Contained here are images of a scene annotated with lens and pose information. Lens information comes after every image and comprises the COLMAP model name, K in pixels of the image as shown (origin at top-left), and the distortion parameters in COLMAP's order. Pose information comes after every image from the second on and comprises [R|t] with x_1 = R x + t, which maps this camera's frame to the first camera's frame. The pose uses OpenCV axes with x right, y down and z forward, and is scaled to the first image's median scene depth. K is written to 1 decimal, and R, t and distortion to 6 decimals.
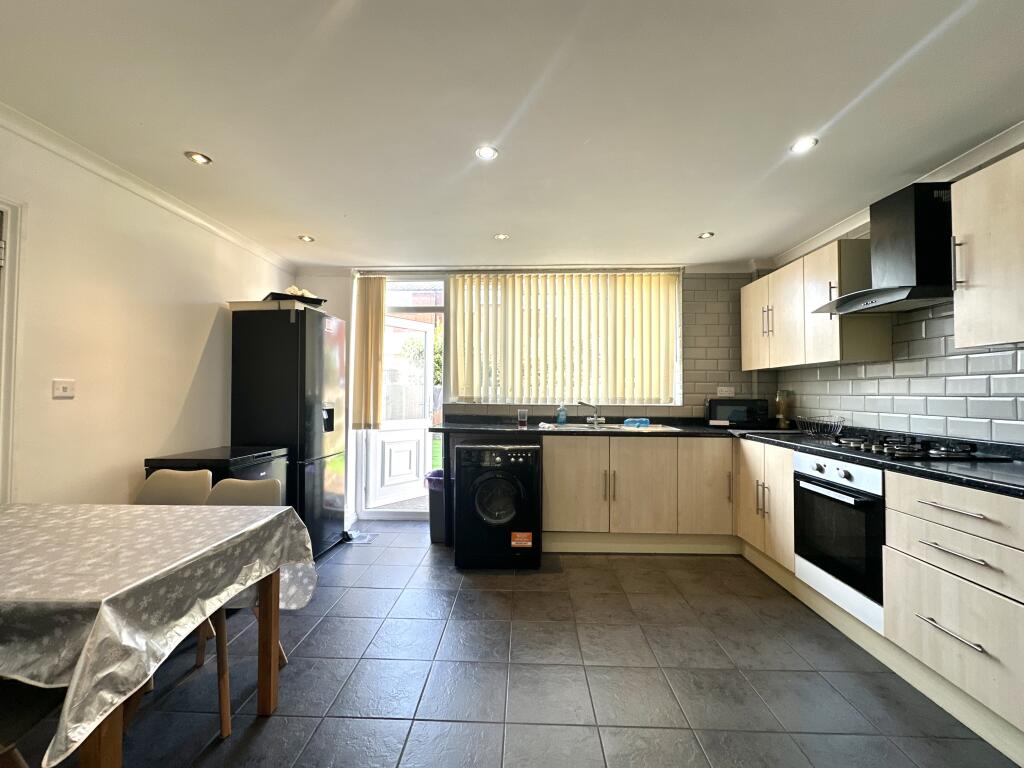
lens RADIAL K [[406.2, 0, 510.1], [0, 406.2, 386.7], [0, 0, 1]] dist [0.000980, 0.000027]
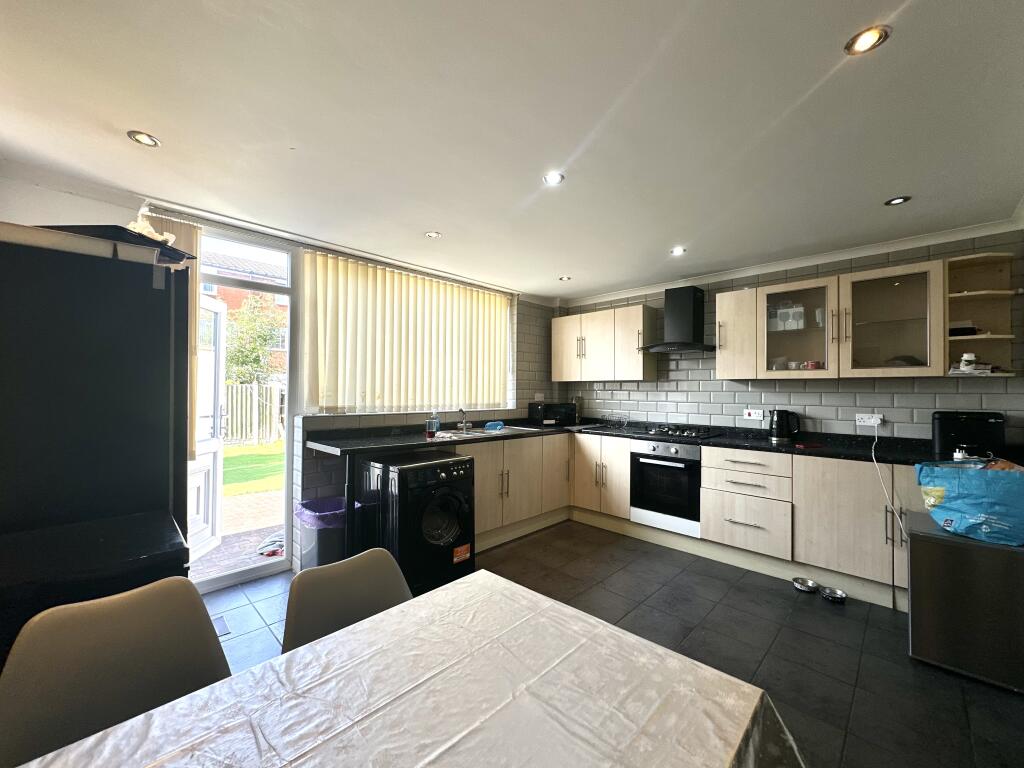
lens RADIAL K [[406.2, 0, 509.3], [0, 406.2, 387.0], [0, 0, 1]] dist [0.000980, 0.000027]
pose [[0.678864, 0.007299, 0.734228, -0.567326], [-0.015813, 0.999864, 0.004681, -0.028976], [-0.734094, -0.014788, 0.678887, 0.235470]]
